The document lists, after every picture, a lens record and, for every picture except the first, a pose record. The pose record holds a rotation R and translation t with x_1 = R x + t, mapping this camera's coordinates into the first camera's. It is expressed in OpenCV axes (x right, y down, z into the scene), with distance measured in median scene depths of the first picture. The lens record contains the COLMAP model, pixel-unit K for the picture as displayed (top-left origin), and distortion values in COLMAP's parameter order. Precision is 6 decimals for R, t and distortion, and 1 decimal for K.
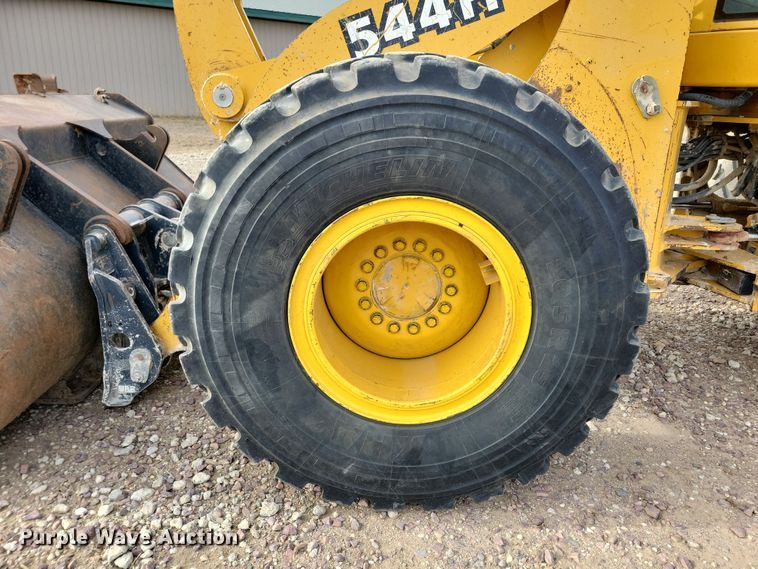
lens RADIAL K [[561.0, 0, 391.8], [0, 561.0, 279.3], [0, 0, 1]] dist [0.036873, -0.004860]
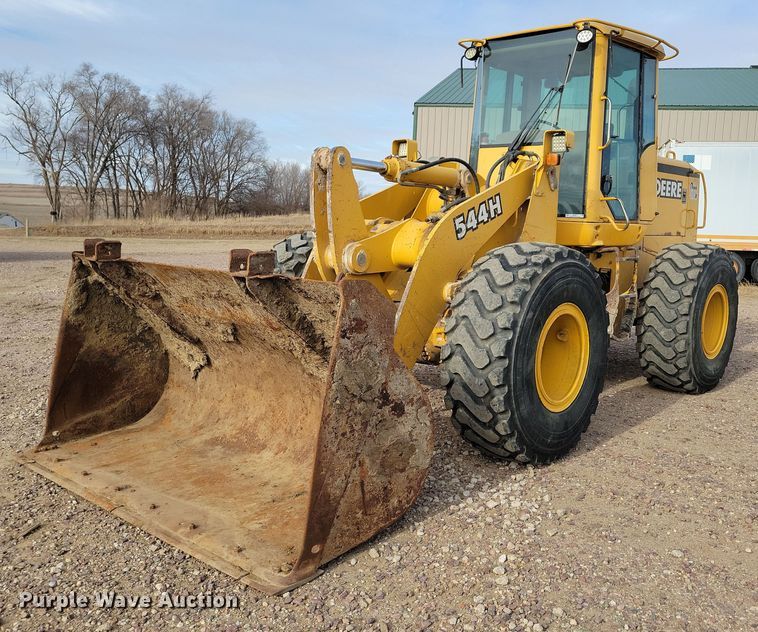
lens RADIAL K [[731.3, 0, 381.3], [0, 731.3, 304.2], [0, 0, 1]] dist [0.019212, 0.011876]
pose [[0.677405, -0.091270, 0.729926, -2.011739], [0.211842, 0.974441, -0.074754, -0.058304], [-0.704447, 0.205268, 0.679426, -0.393958]]
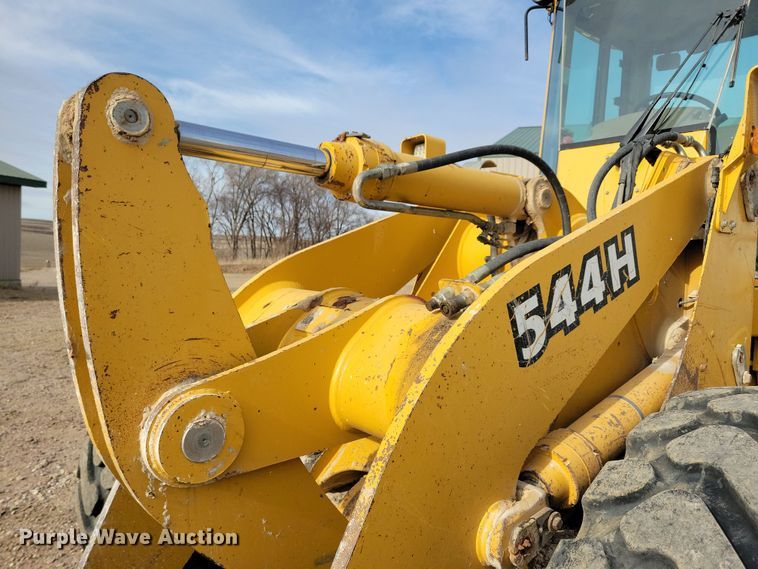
lens RADIAL K [[561.0, 0, 391.8], [0, 561.0, 279.3], [0, 0, 1]] dist [0.036873, -0.004860]
pose [[0.760403, -0.036059, 0.648449, -0.564994], [0.193279, 0.965781, -0.172943, -0.404492], [-0.620024, 0.256838, 0.741353, 0.632268]]
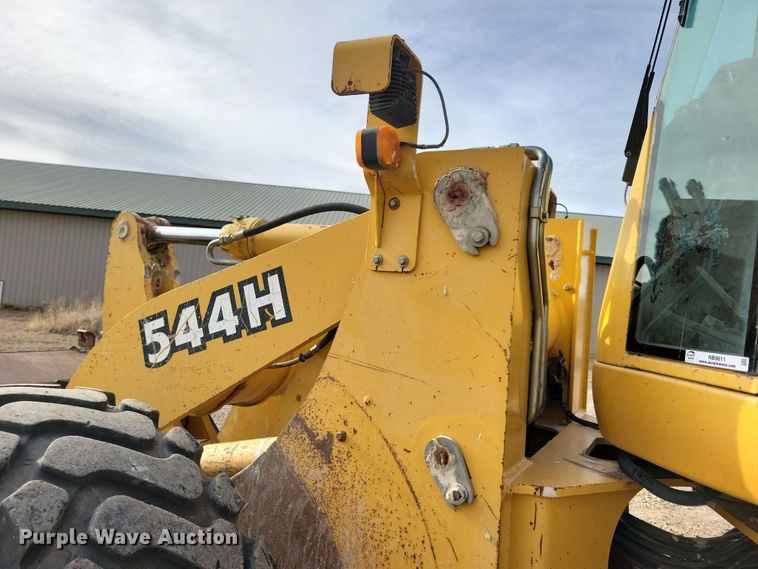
lens RADIAL K [[561.0, 0, 391.8], [0, 561.0, 279.3], [0, 0, 1]] dist [0.036873, -0.004860]
pose [[0.892026, 0.022454, -0.451425, 0.657791], [-0.190282, 0.924600, -0.330012, -0.300498], [0.409978, 0.380277, 0.829040, 0.403763]]
